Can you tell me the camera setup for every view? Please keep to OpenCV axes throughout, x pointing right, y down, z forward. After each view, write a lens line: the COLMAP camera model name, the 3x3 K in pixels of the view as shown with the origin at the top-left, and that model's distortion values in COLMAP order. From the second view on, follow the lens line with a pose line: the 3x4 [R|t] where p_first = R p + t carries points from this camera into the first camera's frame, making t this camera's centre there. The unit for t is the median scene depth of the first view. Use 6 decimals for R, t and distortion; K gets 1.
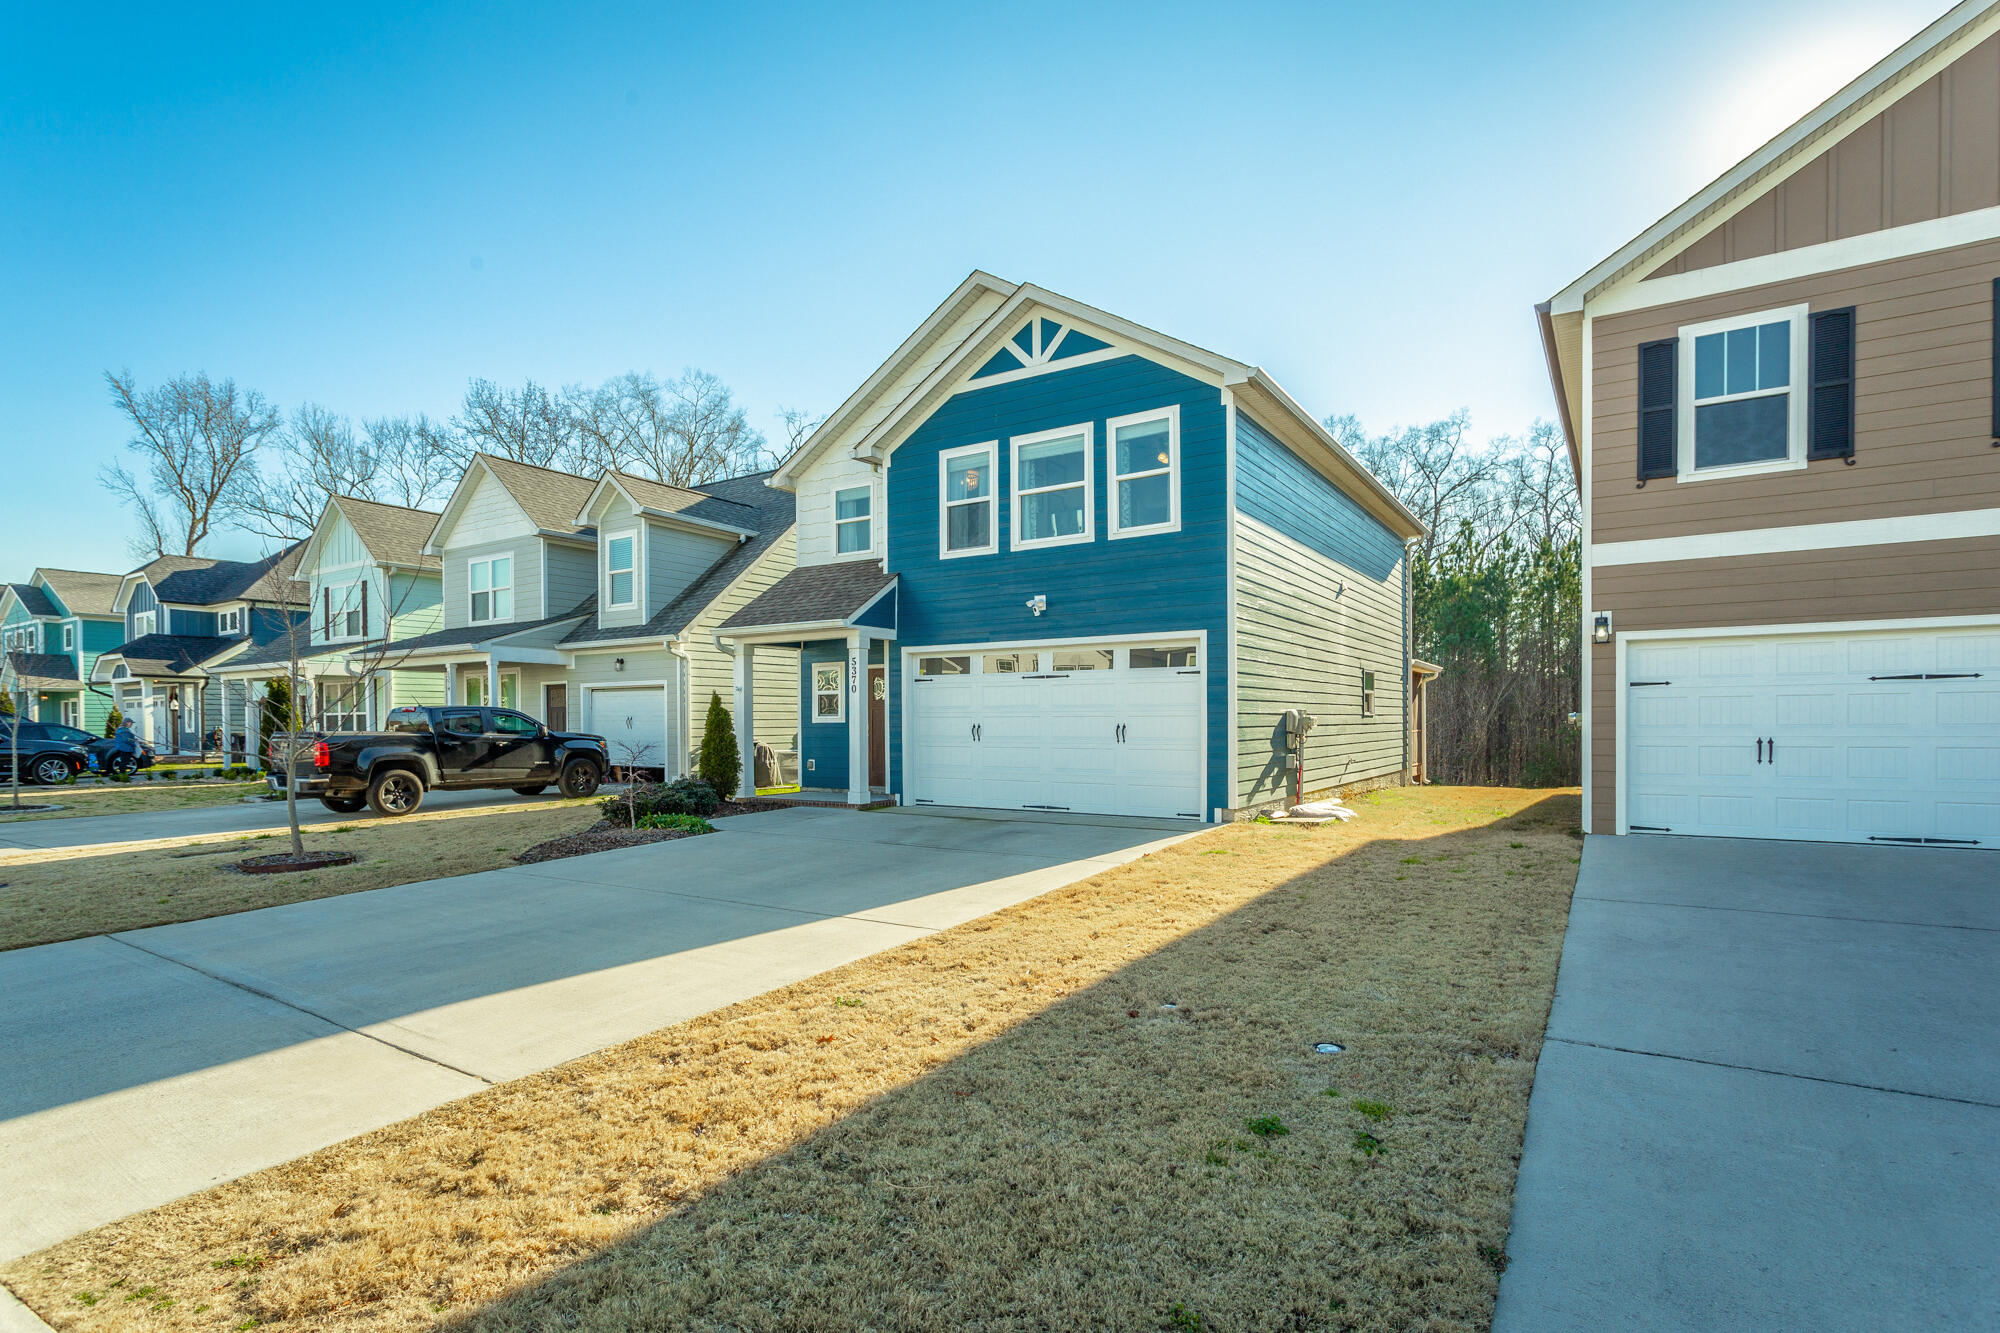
lens RADIAL K [[970.6, 0, 953.9], [0, 970.6, 737.0], [0, 0, 1]] dist [0.007417, 0.000270]
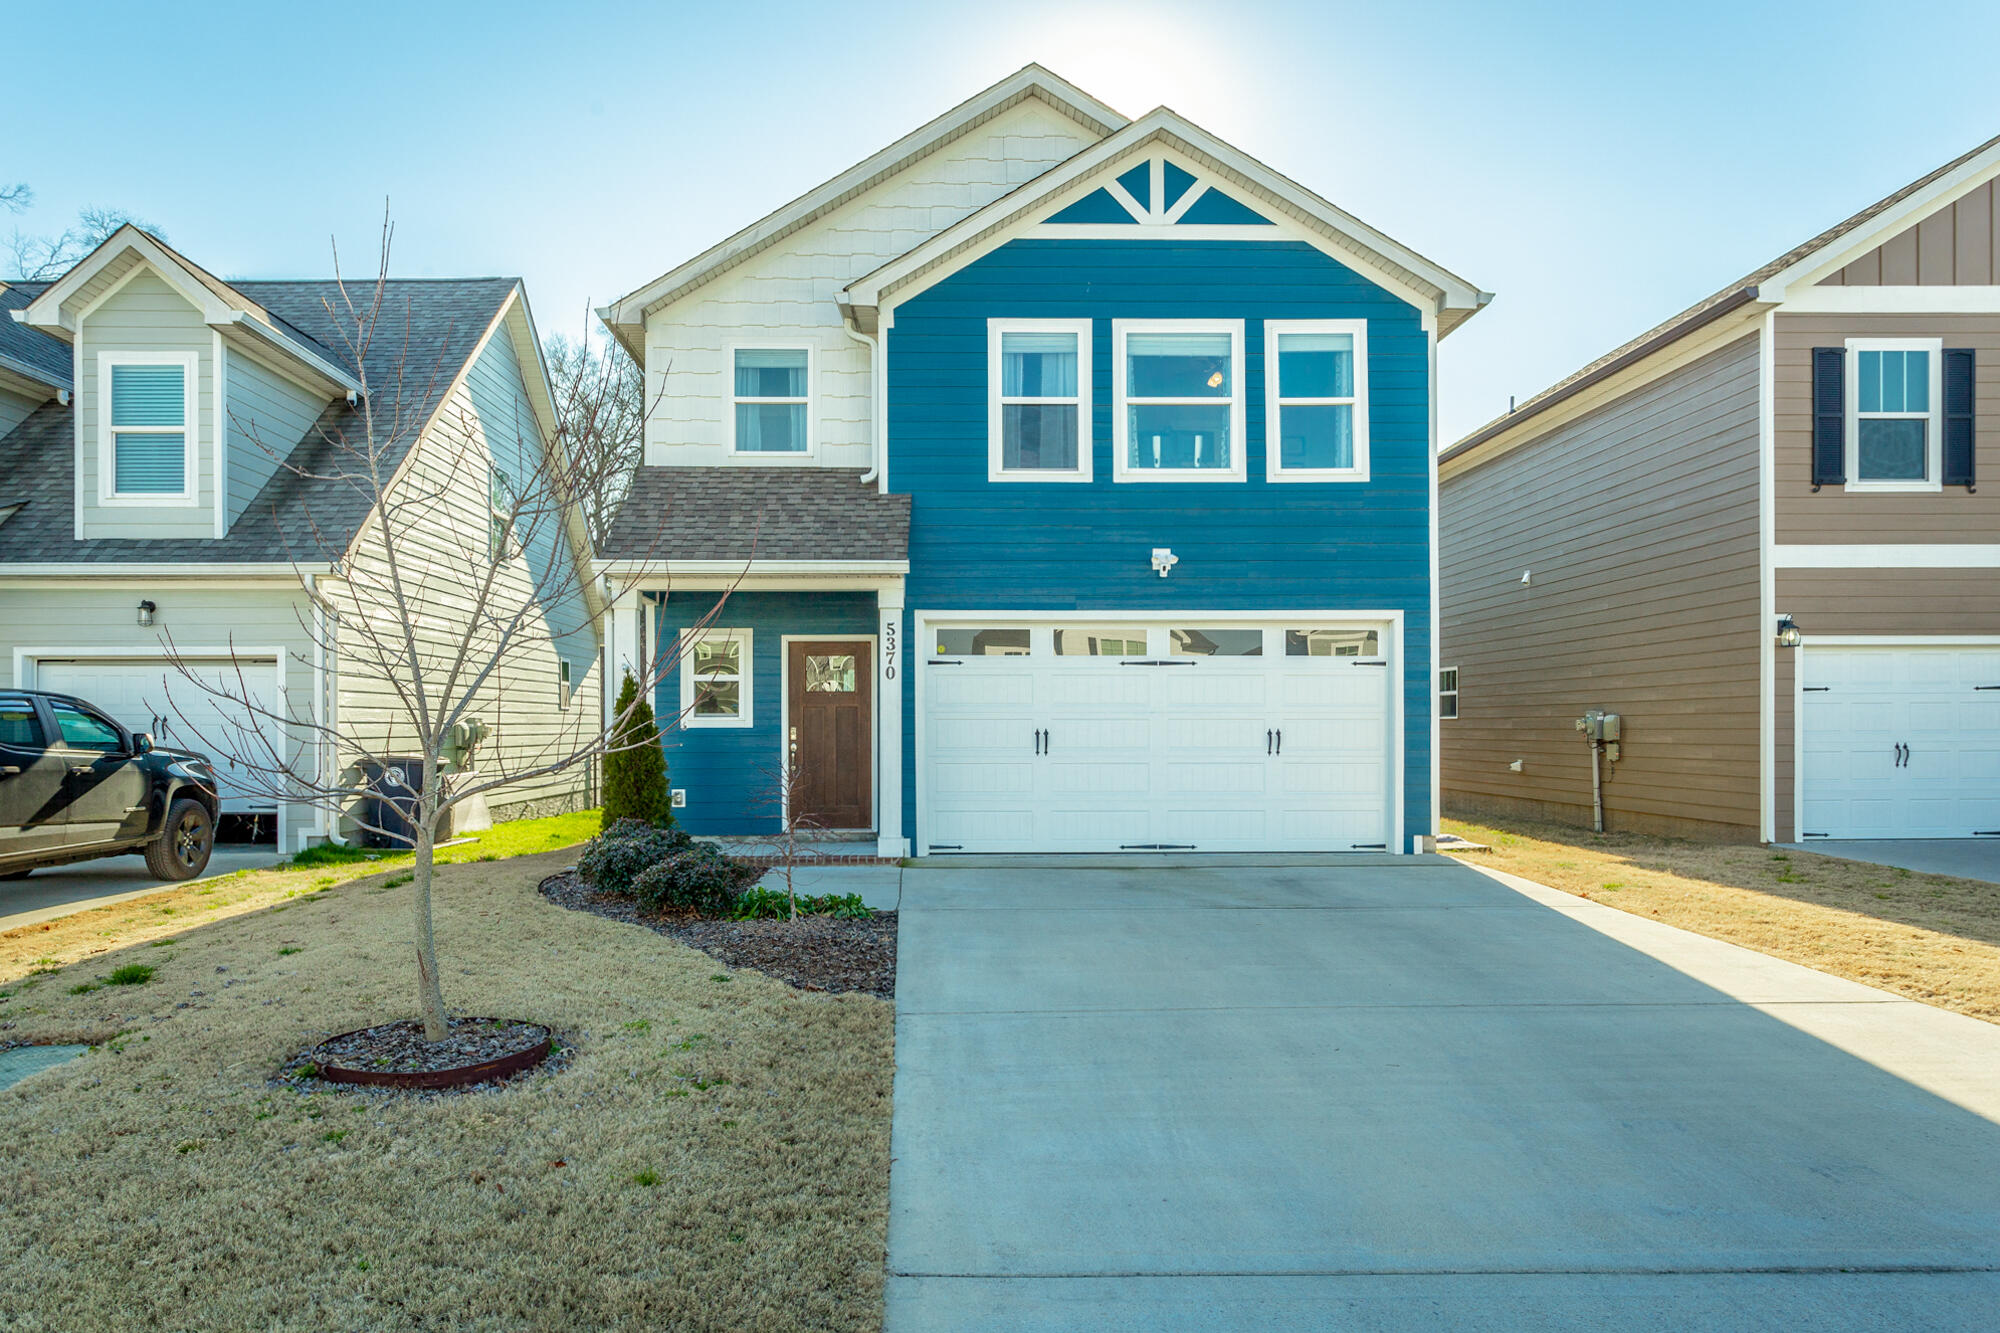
lens RADIAL K [[1335.5, 0, 919.1], [0, 1335.5, 746.3], [0, 0, 1]] dist [-0.003246, 0.009564]
pose [[0.823219, -0.005439, 0.567698, -0.632926], [0.007667, 0.999969, -0.001538, -0.001022], [-0.567672, 0.005619, 0.823235, 0.305557]]
